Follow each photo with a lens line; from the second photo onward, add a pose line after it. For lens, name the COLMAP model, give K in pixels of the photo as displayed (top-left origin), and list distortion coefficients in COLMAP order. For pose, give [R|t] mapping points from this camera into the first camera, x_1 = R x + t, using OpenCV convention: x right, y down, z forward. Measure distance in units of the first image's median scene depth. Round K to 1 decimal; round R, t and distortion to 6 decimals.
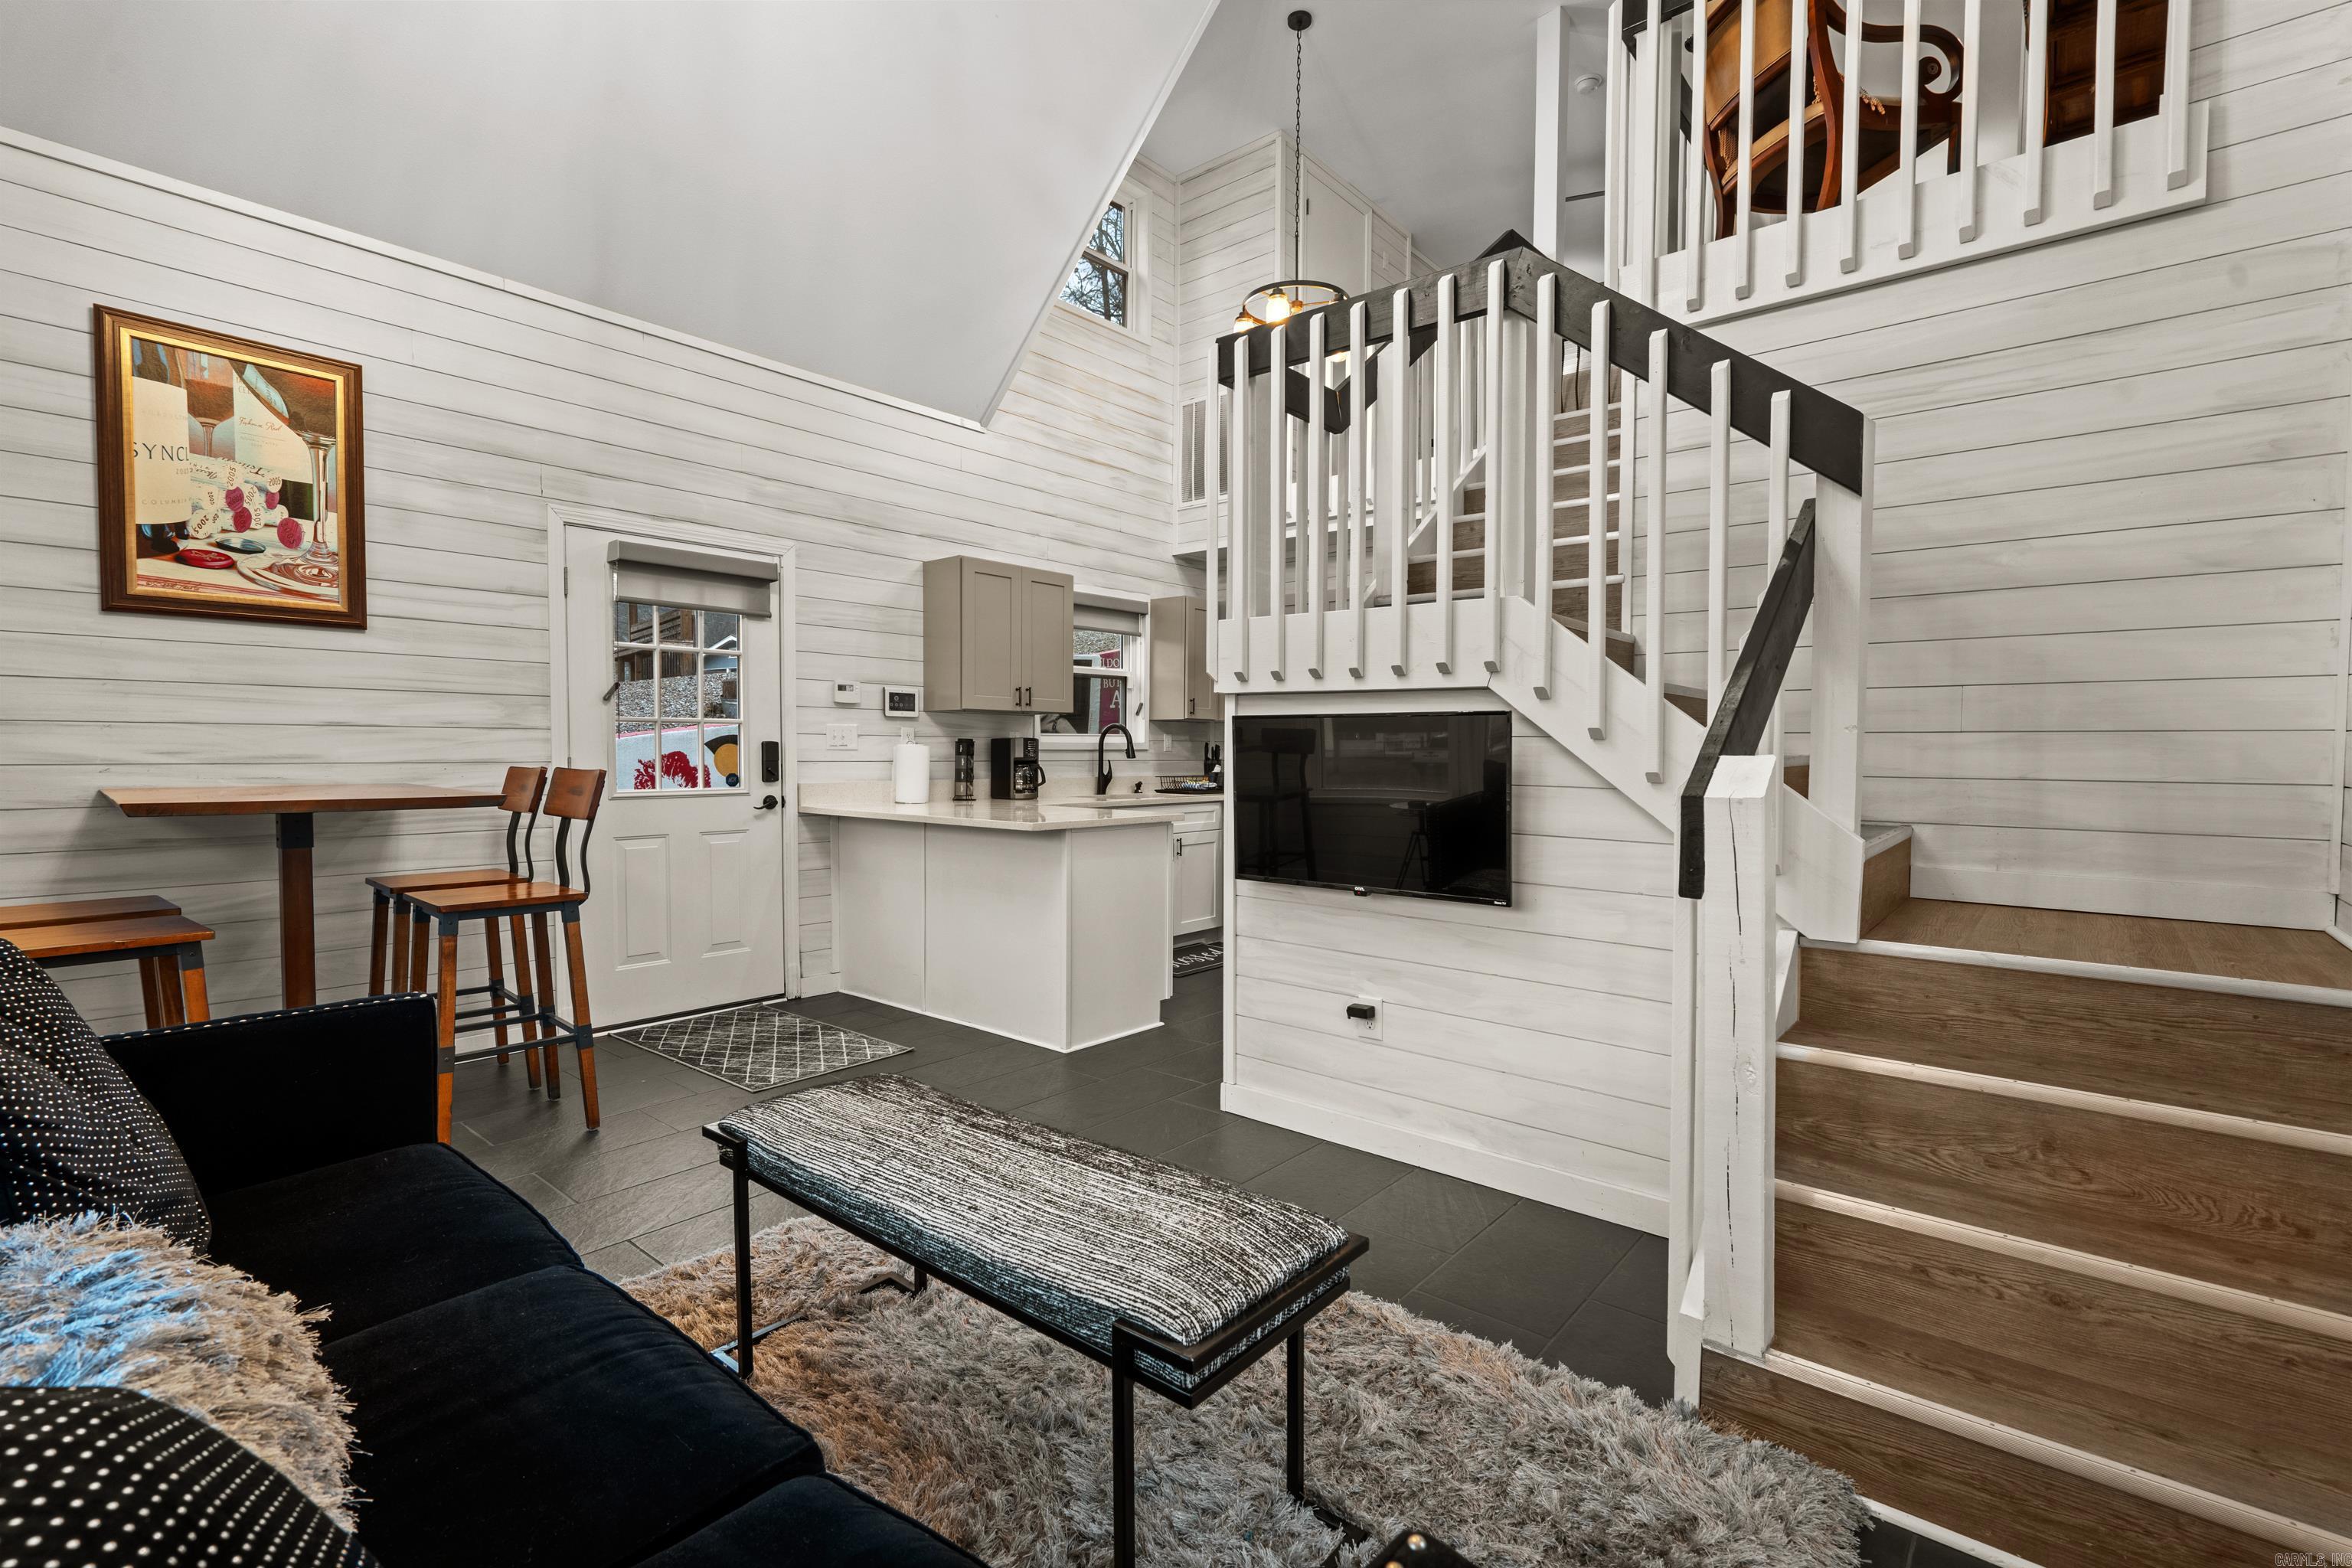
lens RADIAL K [[1065.3, 0, 1170.5], [0, 1065.3, 788.6], [0, 0, 1]] dist [-0.000461, 0.000305]
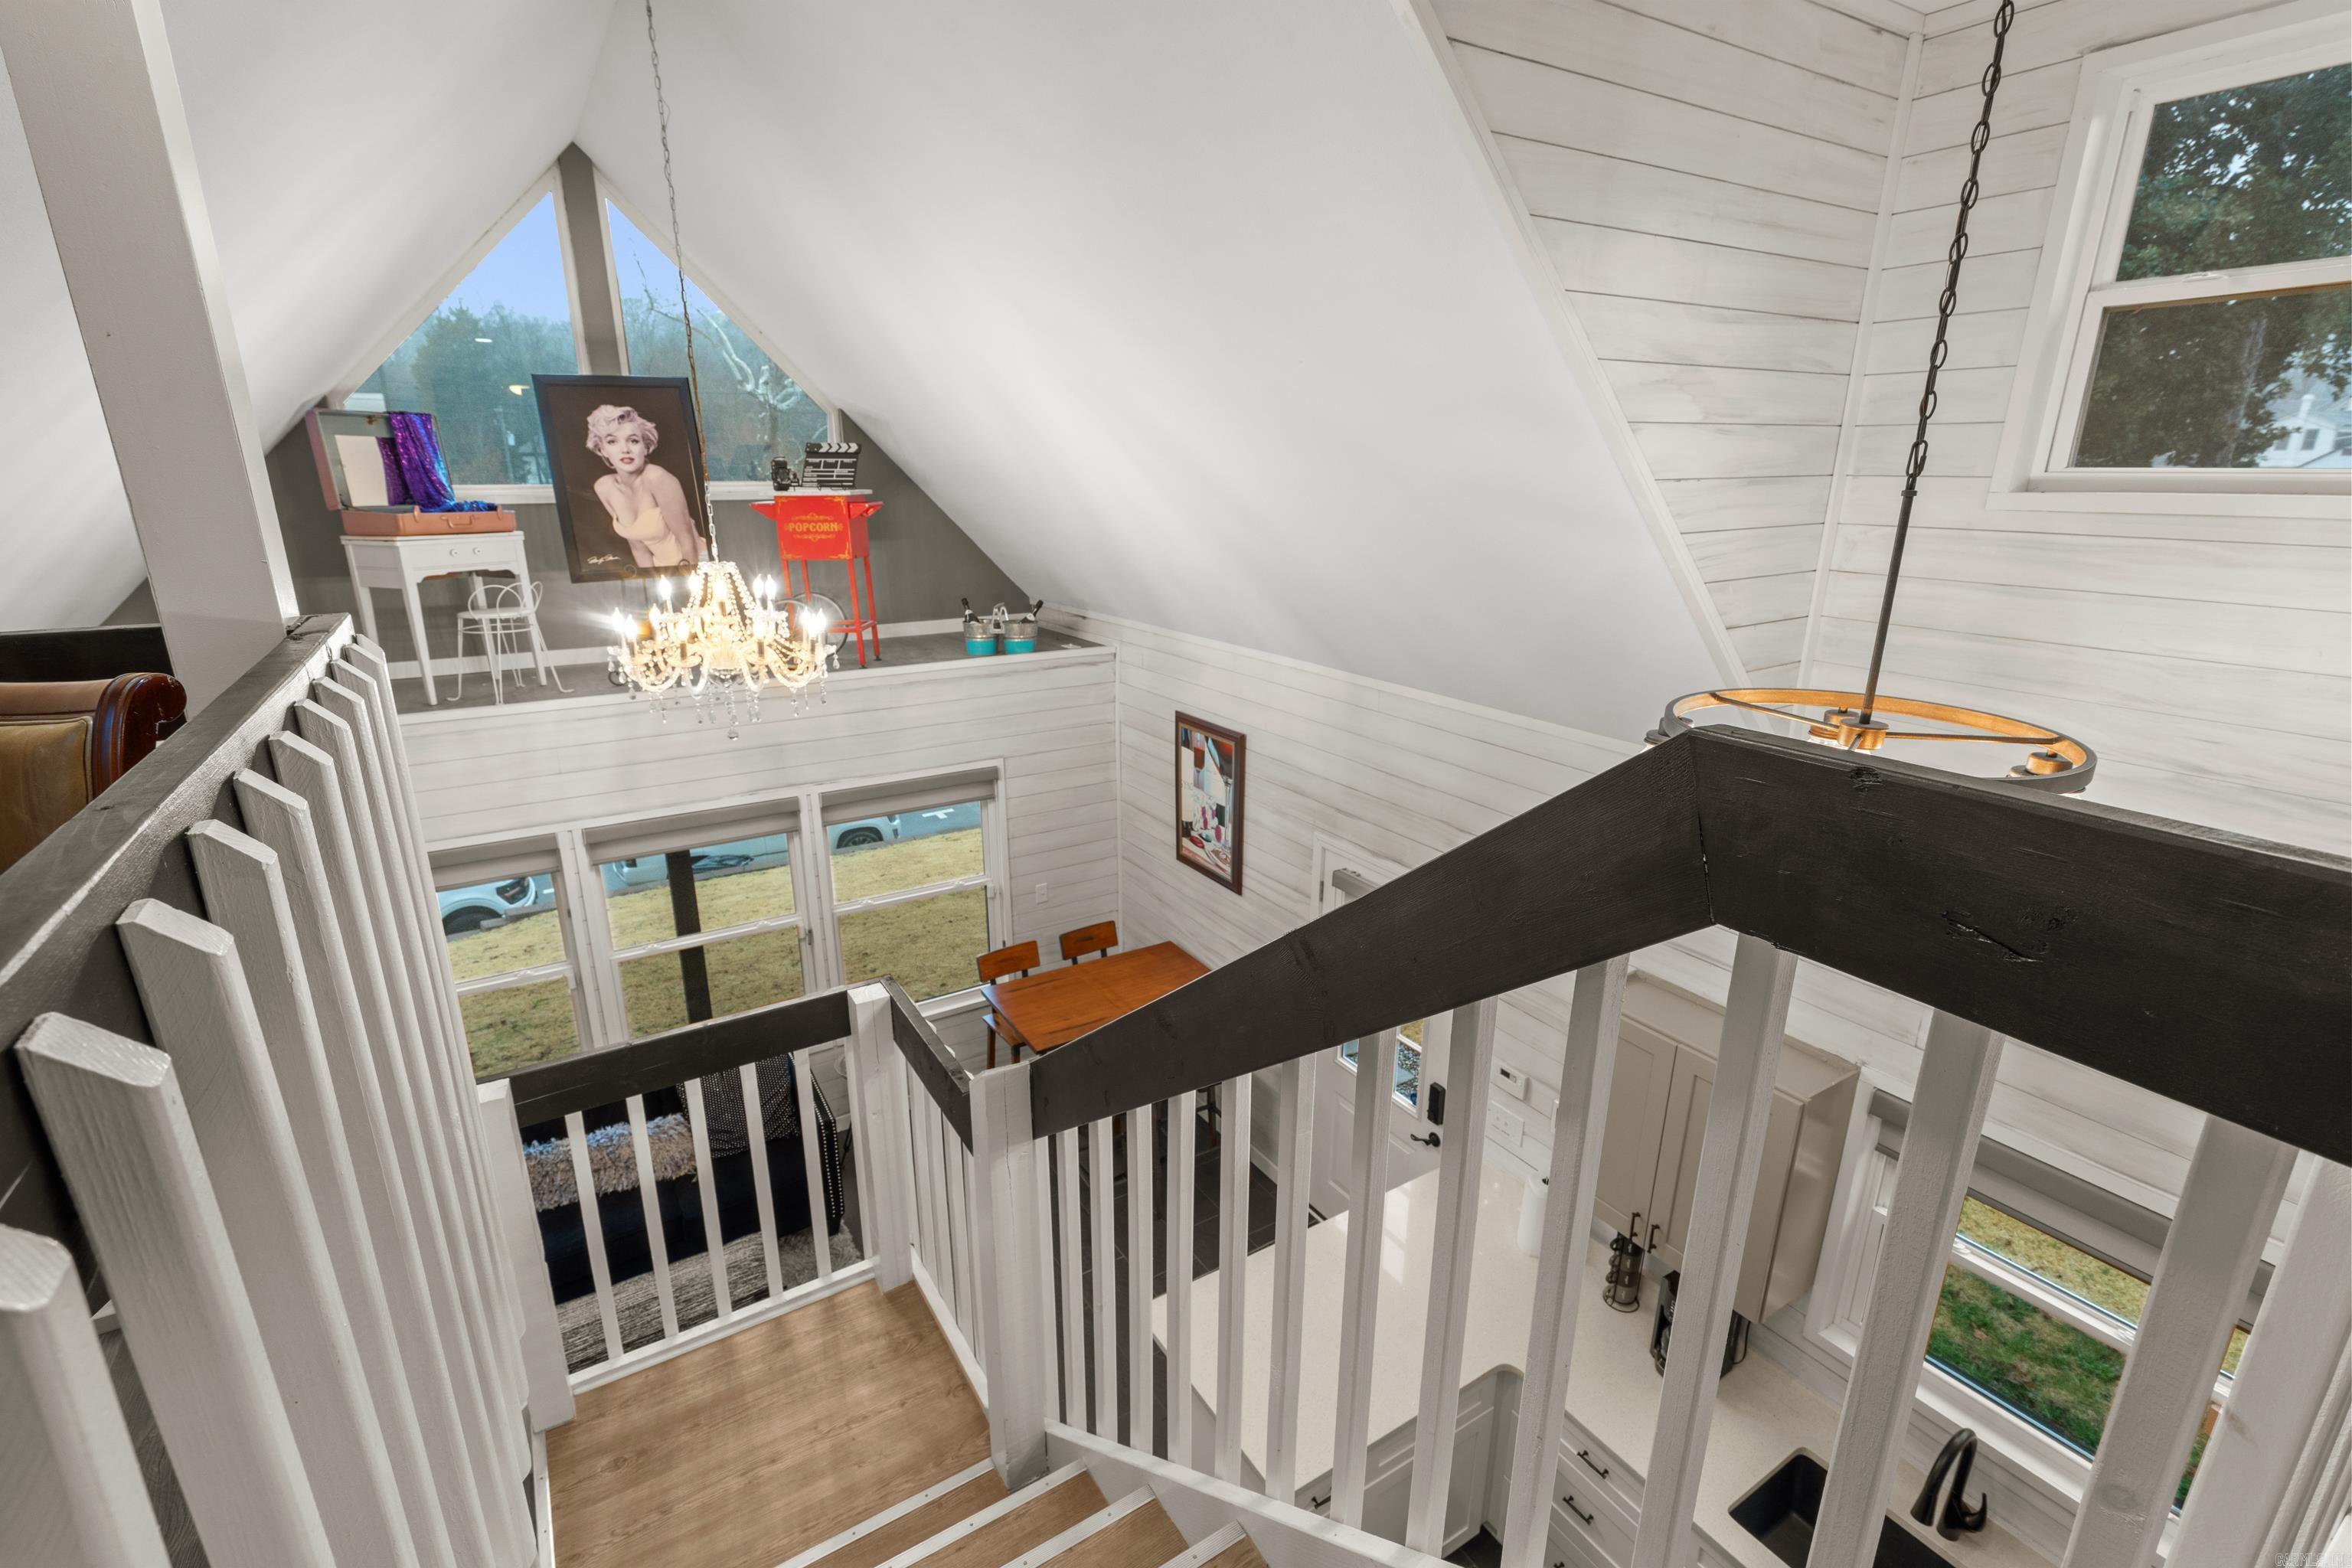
lens RADIAL K [[1065.3, 0, 1170.5], [0, 1065.3, 788.6], [0, 0, 1]] dist [-0.000461, 0.000305]
pose [[-0.303725, 0.276442, -0.911773, 0.704187], [-0.034484, 0.953165, 0.300478, -0.813434], [0.952135, 0.122704, -0.279968, 1.401350]]
